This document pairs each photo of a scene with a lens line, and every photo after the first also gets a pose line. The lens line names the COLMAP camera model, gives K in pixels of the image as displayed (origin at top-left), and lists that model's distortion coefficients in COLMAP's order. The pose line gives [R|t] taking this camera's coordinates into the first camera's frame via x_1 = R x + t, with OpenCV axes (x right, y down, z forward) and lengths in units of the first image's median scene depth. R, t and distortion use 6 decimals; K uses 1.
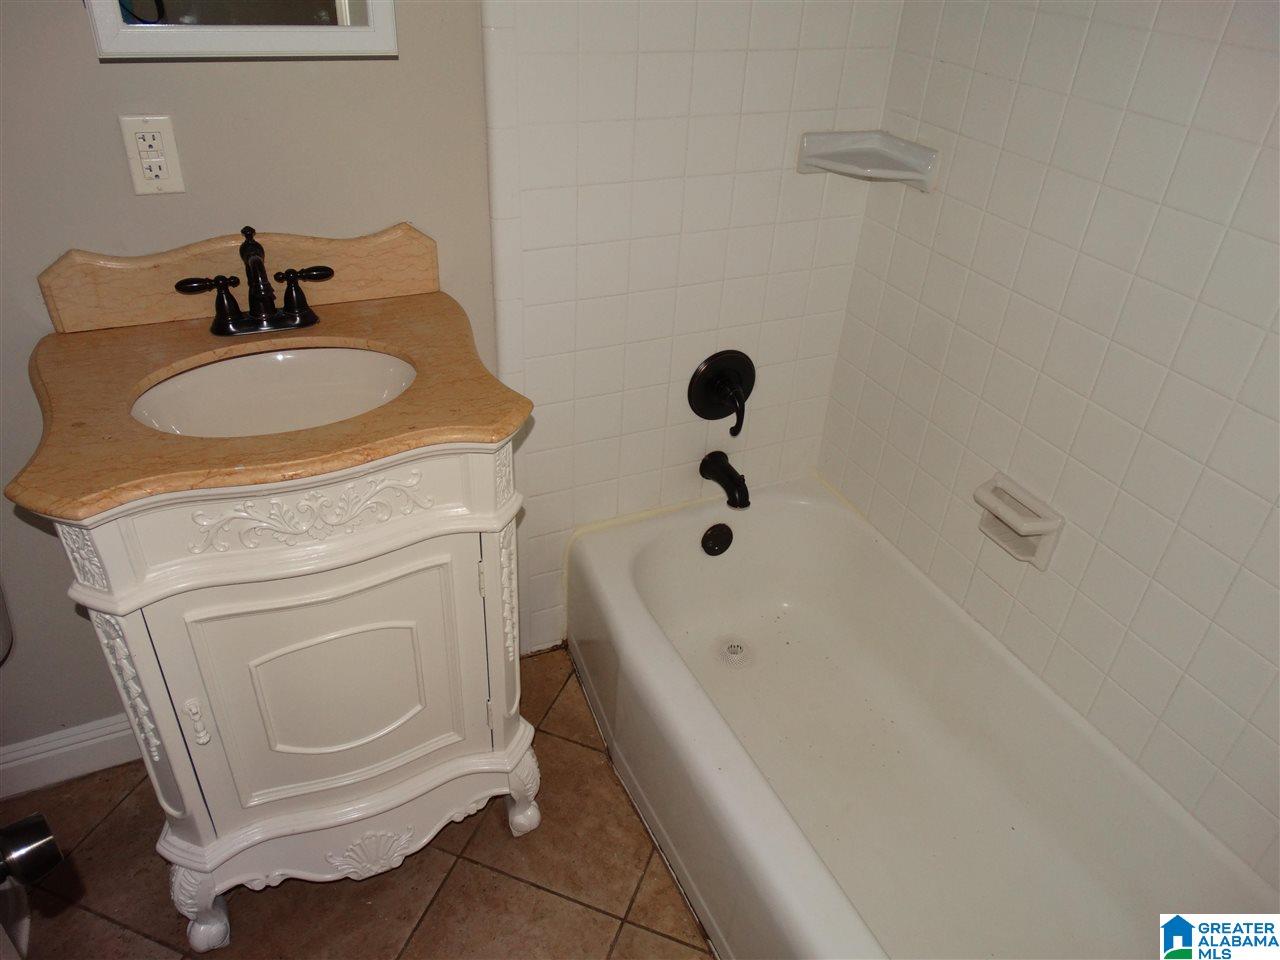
lens RADIAL K [[907.8, 0, 636.9], [0, 907.8, 484.5], [0, 0, 1]] dist [-0.003353, 0.003182]
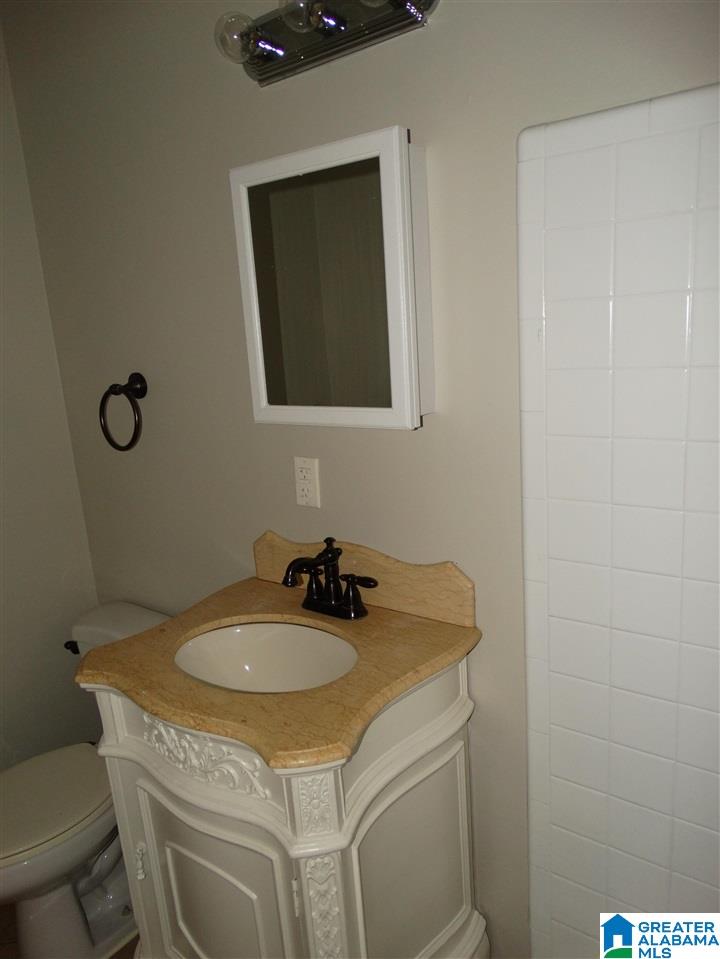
lens RADIAL K [[680.2, 0, 358.1], [0, 680.2, 476.3], [0, 0, 1]] dist [-0.003353, 0.003182]
pose [[0.481887, 0.104199, -0.870016, 0.479443], [-0.402938, 0.908046, -0.114427, -0.268802], [0.778091, 0.405703, 0.479562, 0.503037]]
